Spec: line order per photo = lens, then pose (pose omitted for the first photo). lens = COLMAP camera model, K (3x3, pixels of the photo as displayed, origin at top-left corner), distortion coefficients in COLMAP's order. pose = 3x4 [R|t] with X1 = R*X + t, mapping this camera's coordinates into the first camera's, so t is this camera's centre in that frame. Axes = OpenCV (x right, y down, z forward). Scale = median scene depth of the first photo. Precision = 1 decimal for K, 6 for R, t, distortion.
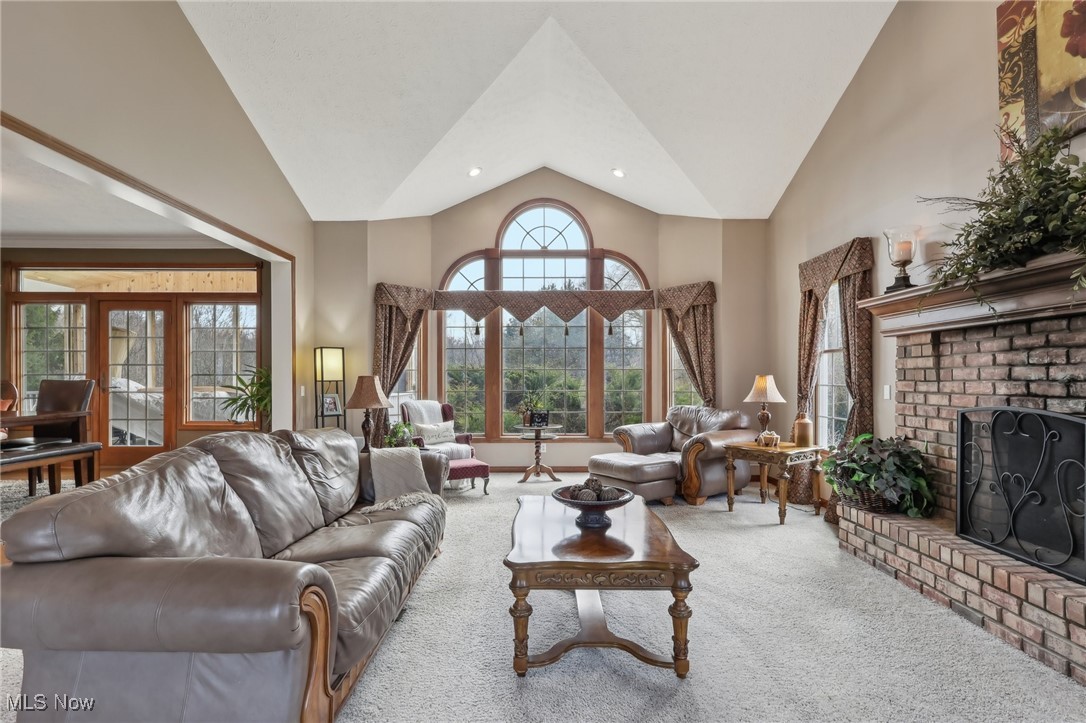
lens RADIAL K [[500.3, 0, 541.0], [0, 500.3, 381.7], [0, 0, 1]] dist [0.000556, 0.000393]
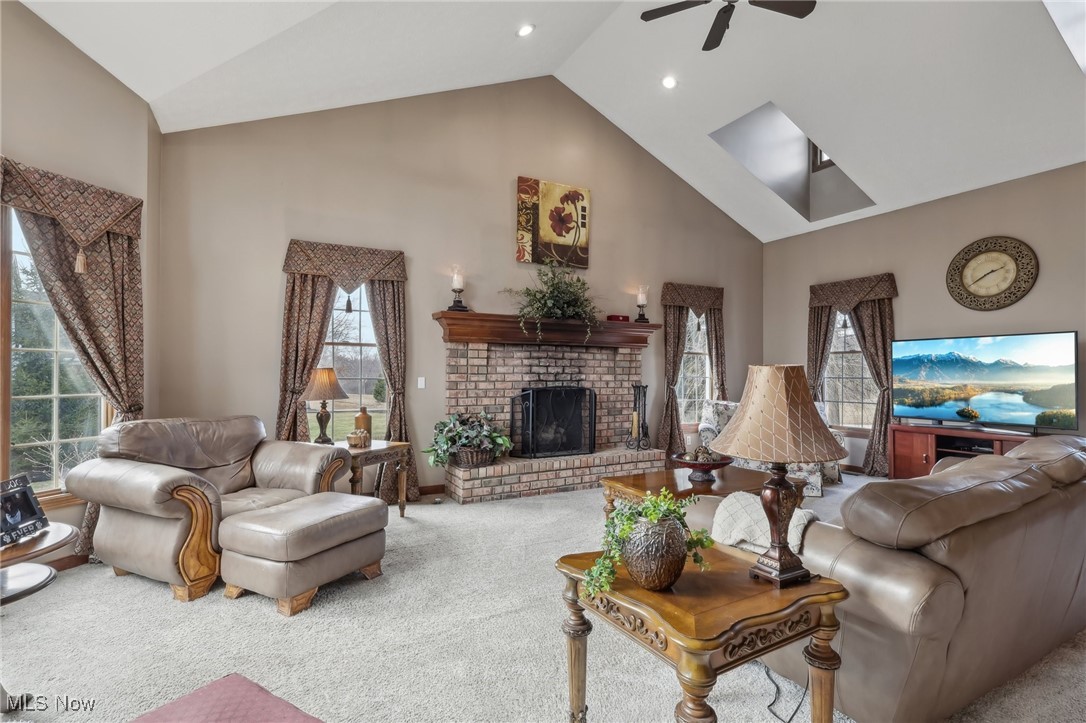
lens RADIAL K [[509.8, 0, 547.7], [0, 509.8, 371.6], [0, 0, 1]] dist [-0.000033, 0.000093]
pose [[-0.474076, 0.005118, 0.880469, -0.788335], [0.003396, 0.999986, -0.003985, -0.001732], [-0.880477, 0.001101, -0.474087, 1.736309]]
